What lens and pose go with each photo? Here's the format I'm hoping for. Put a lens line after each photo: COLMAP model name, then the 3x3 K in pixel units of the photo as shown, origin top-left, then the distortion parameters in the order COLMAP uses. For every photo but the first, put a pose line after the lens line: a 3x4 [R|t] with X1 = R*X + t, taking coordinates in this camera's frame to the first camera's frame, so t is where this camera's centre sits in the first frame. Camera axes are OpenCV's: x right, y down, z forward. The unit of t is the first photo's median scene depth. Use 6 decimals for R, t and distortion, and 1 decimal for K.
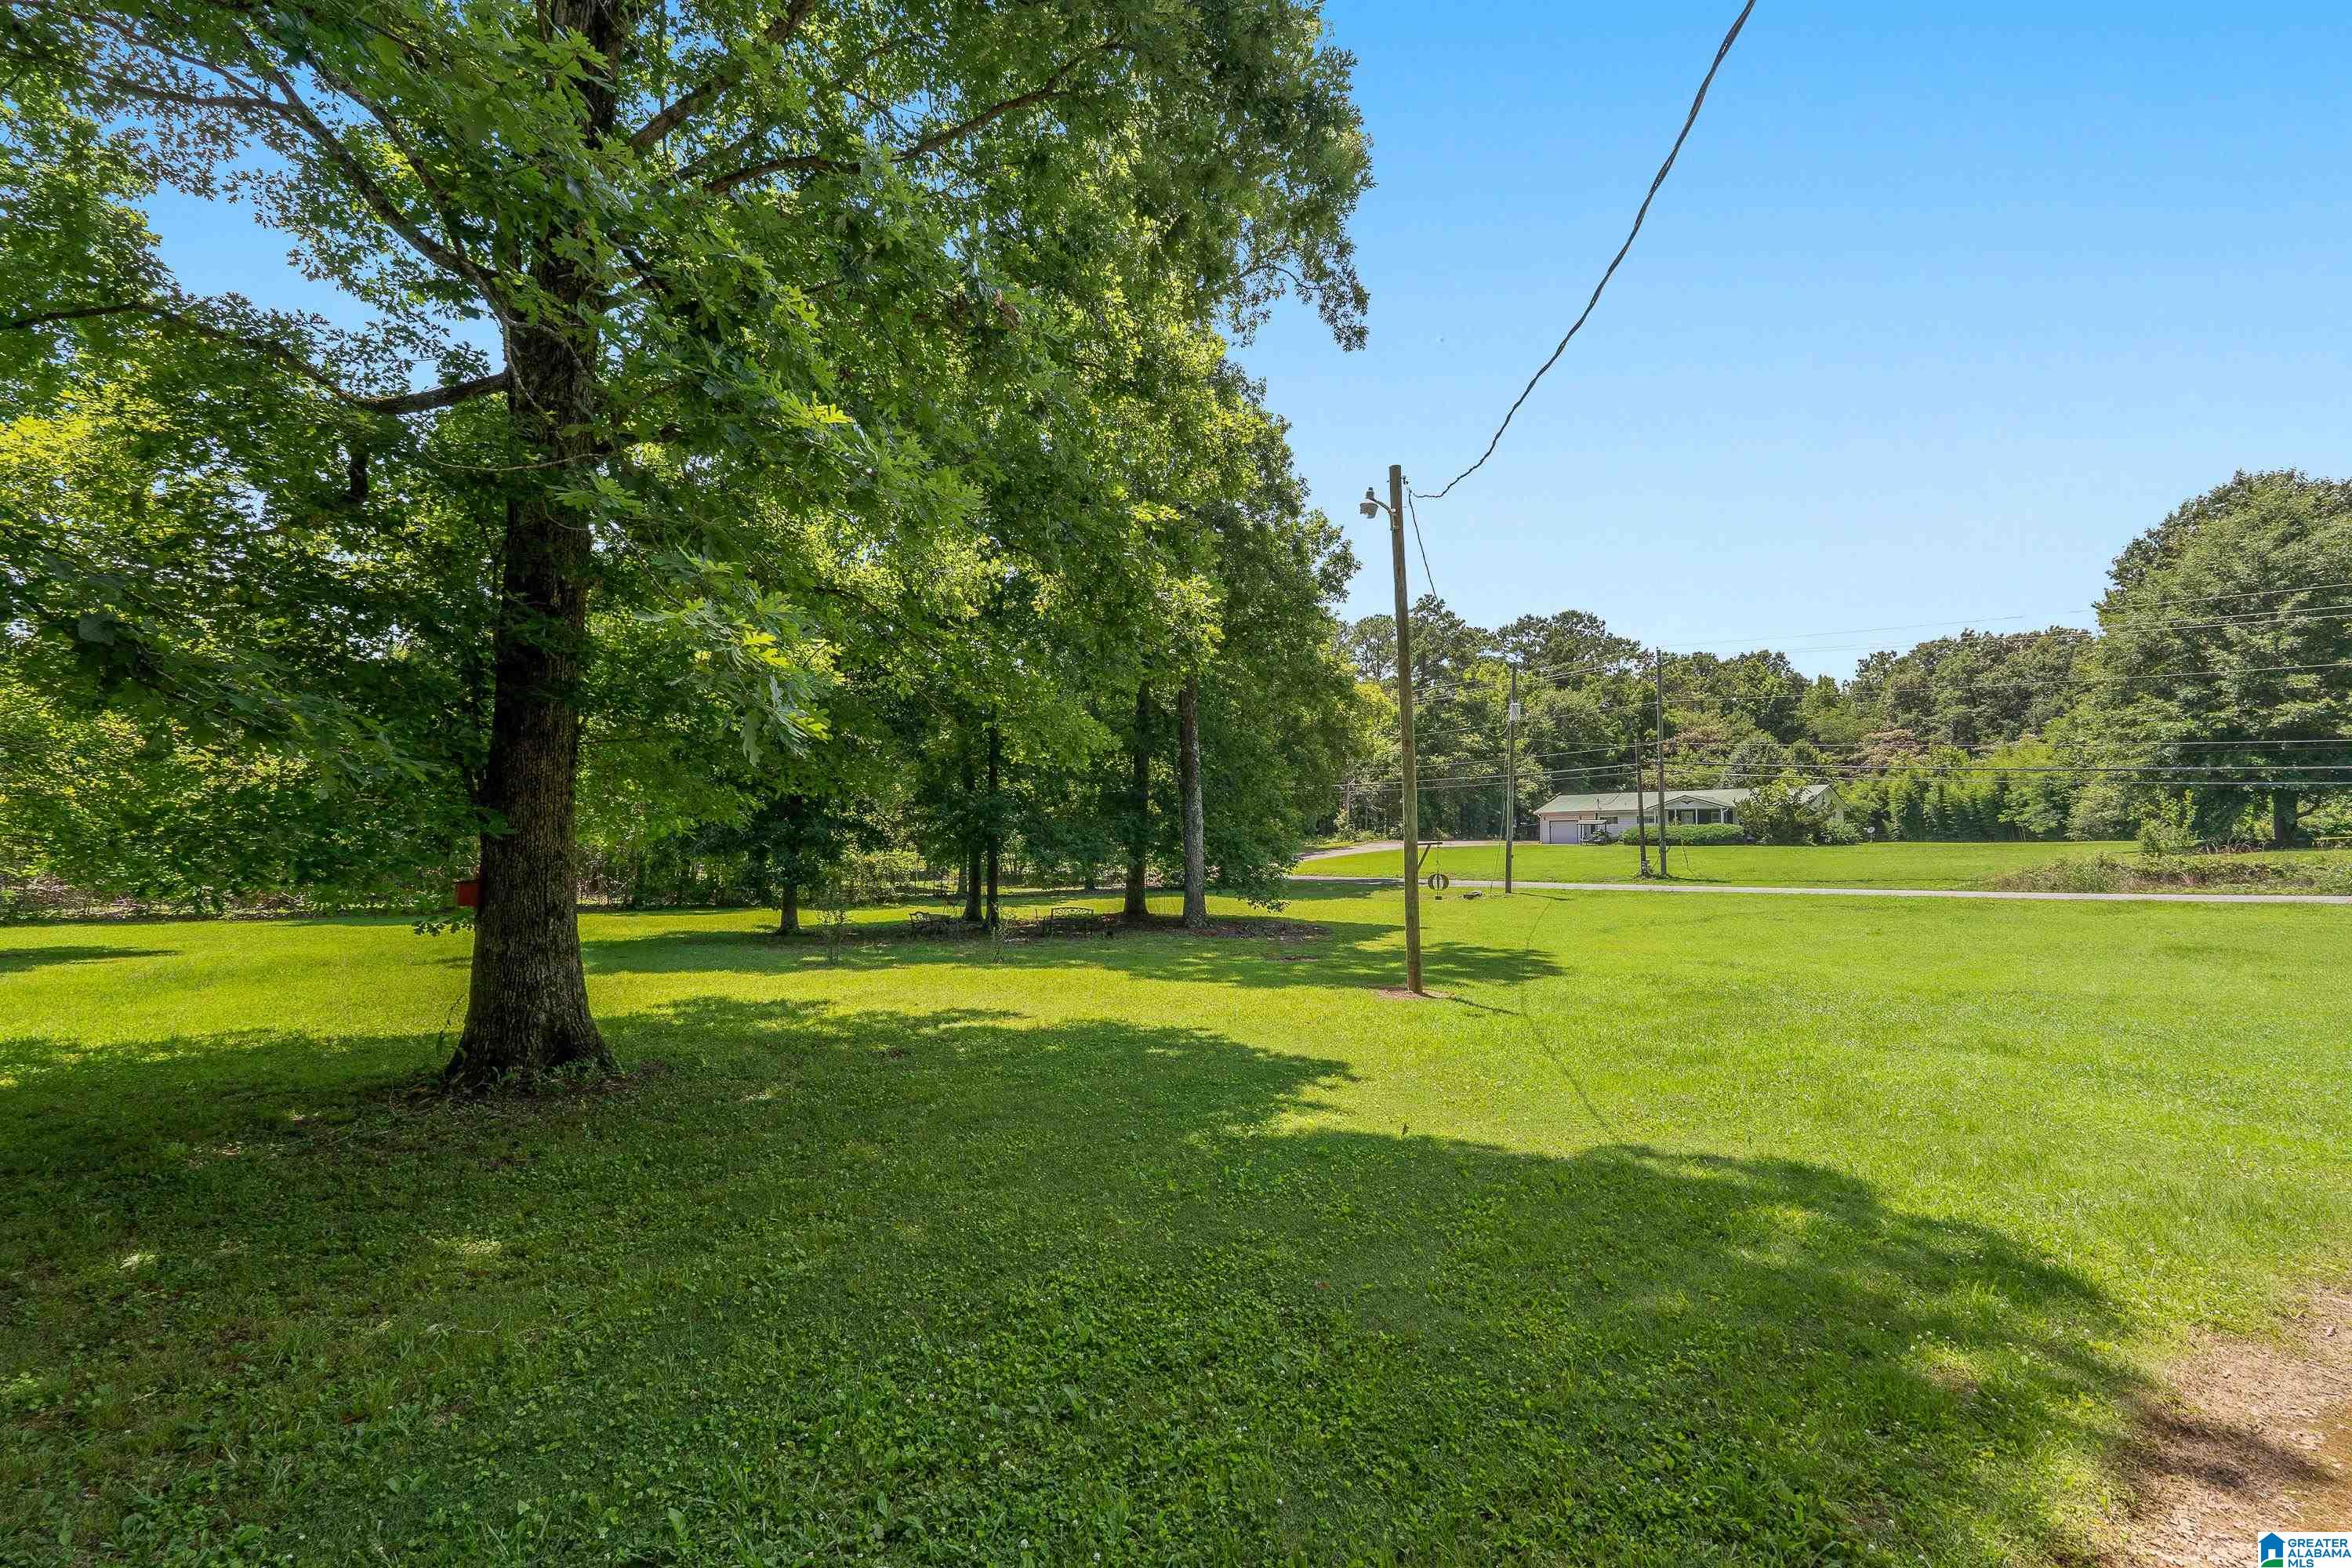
lens RADIAL K [[1059.0, 0, 1170.5], [0, 1059.0, 798.5], [0, 0, 1]] dist [-0.003338, -0.000519]
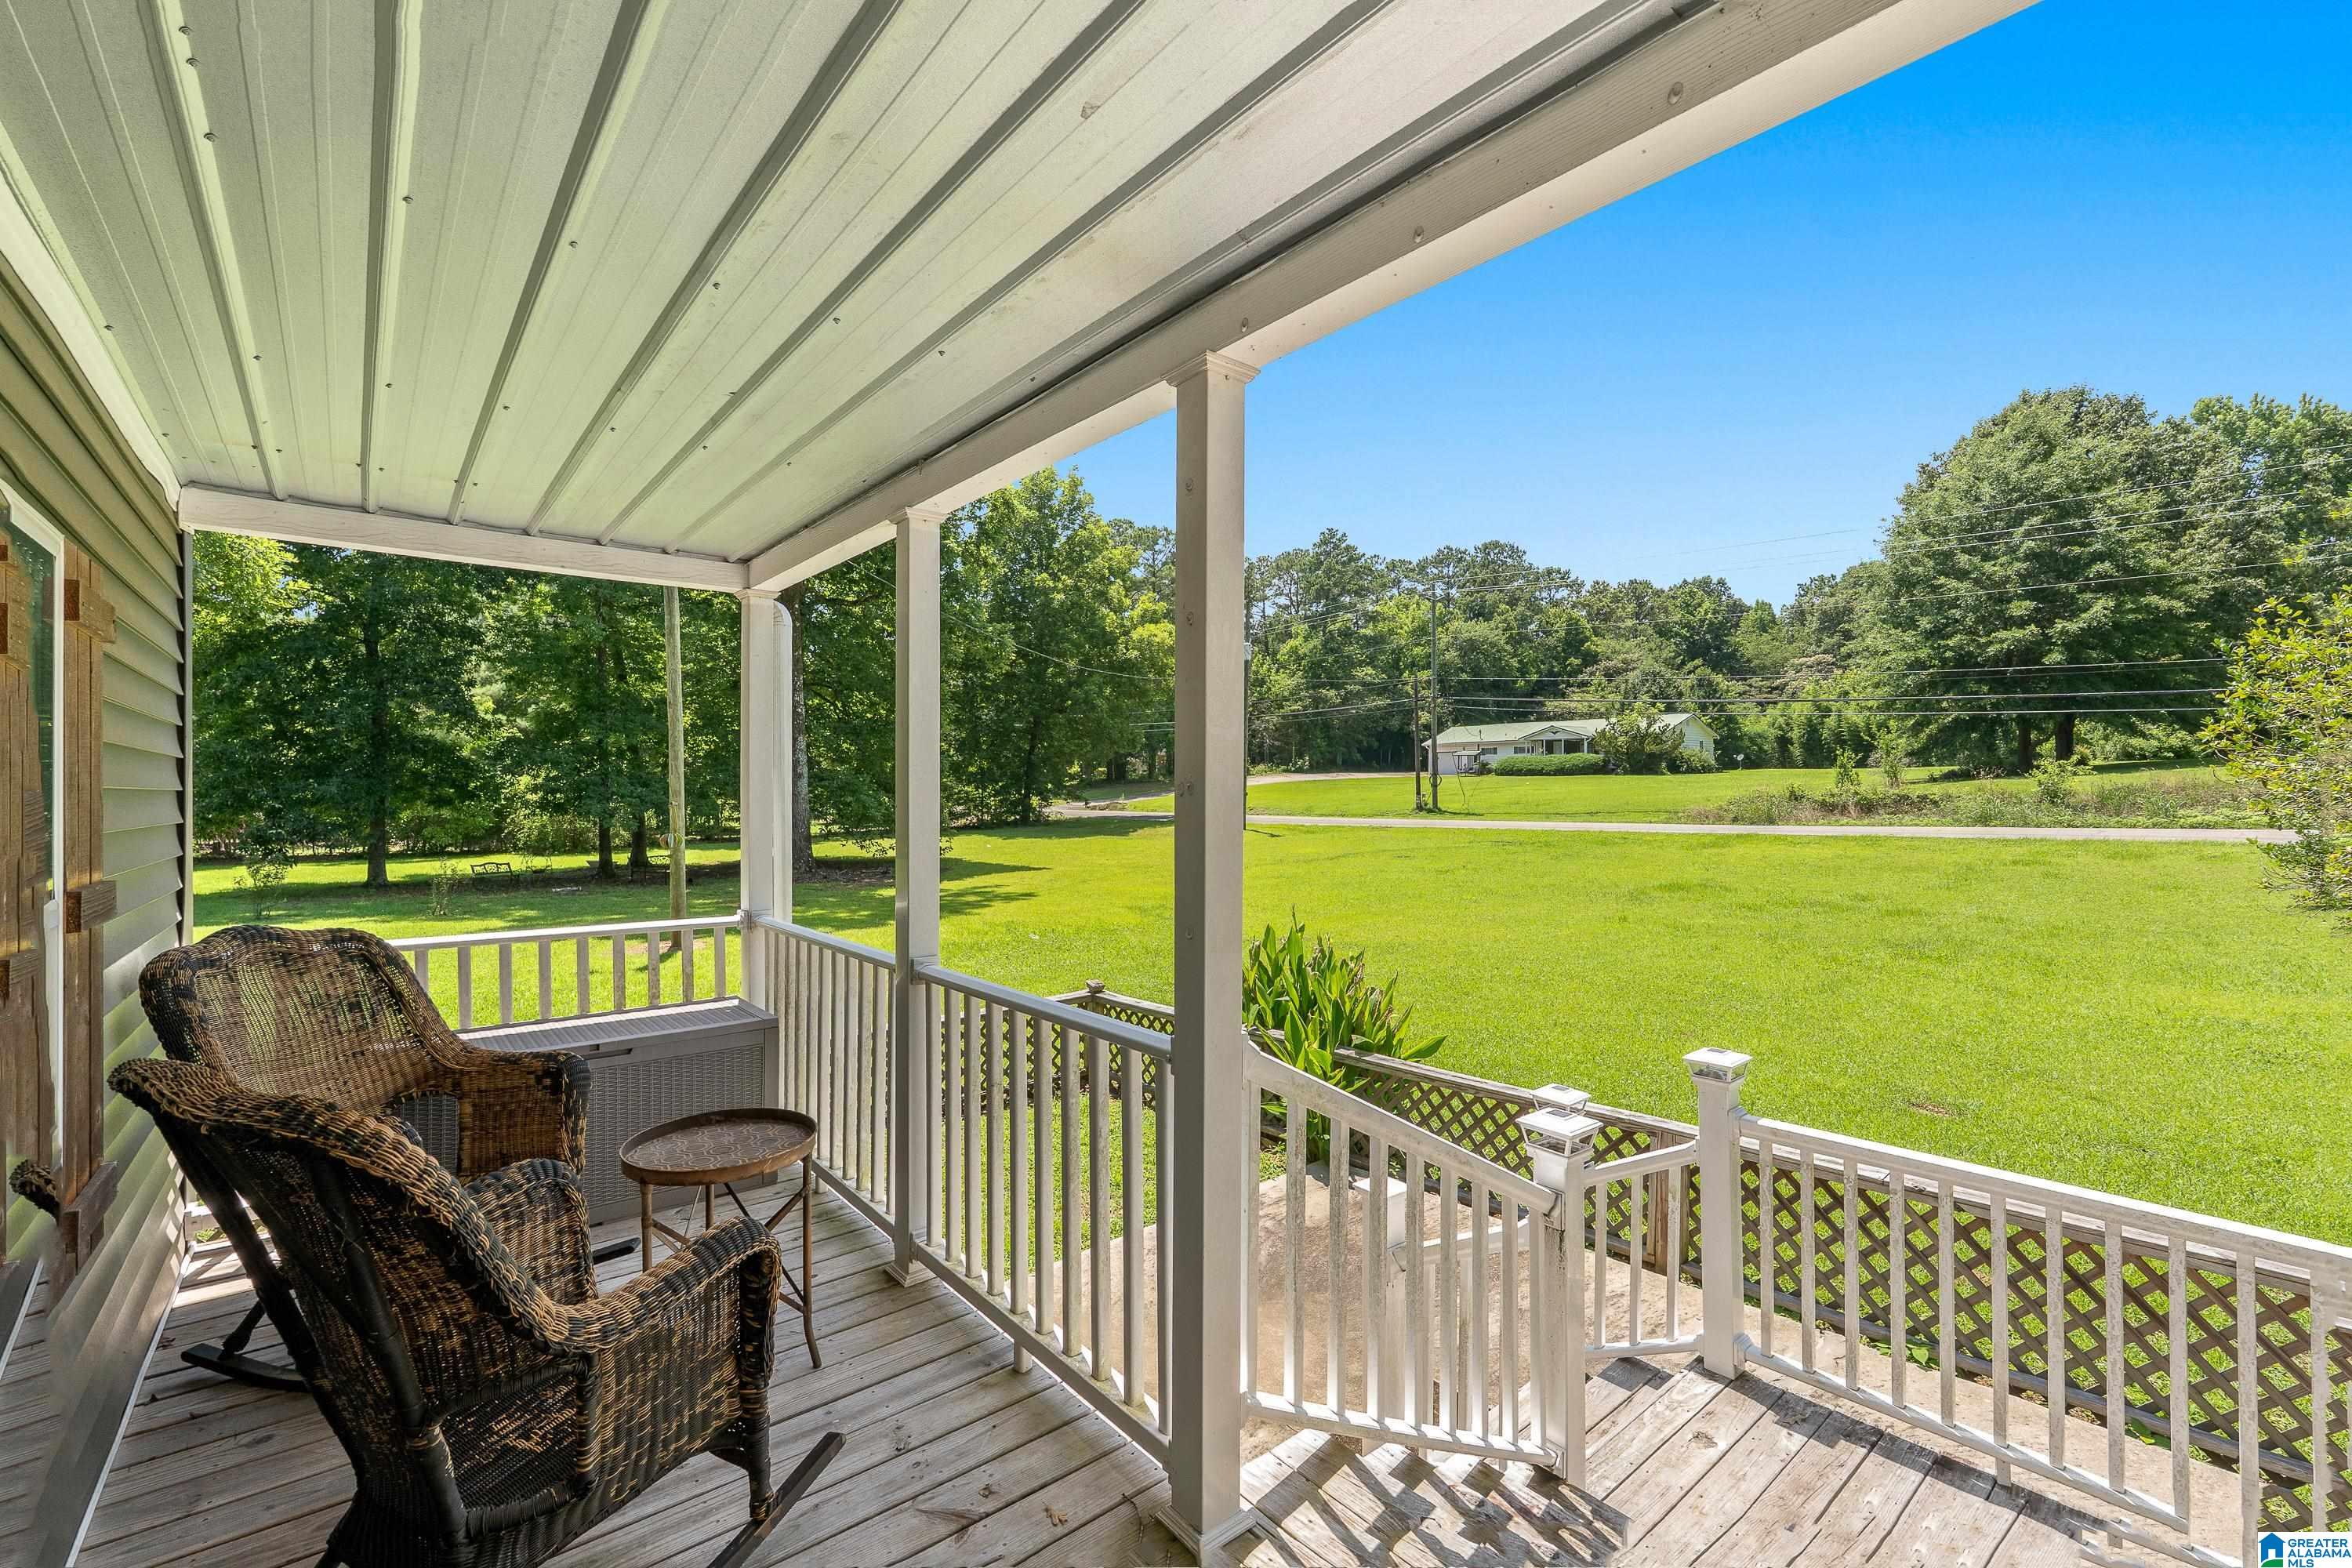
lens RADIAL K [[1027.7, 0, 1170.6], [0, 1027.7, 788.3], [0, 0, 1]] dist [-0.002468, -0.000457]
pose [[0.999410, -0.013439, -0.031594, 0.127351], [0.015212, 0.998283, 0.056571, -0.003666], [0.030779, -0.057018, 0.997899, 0.003091]]
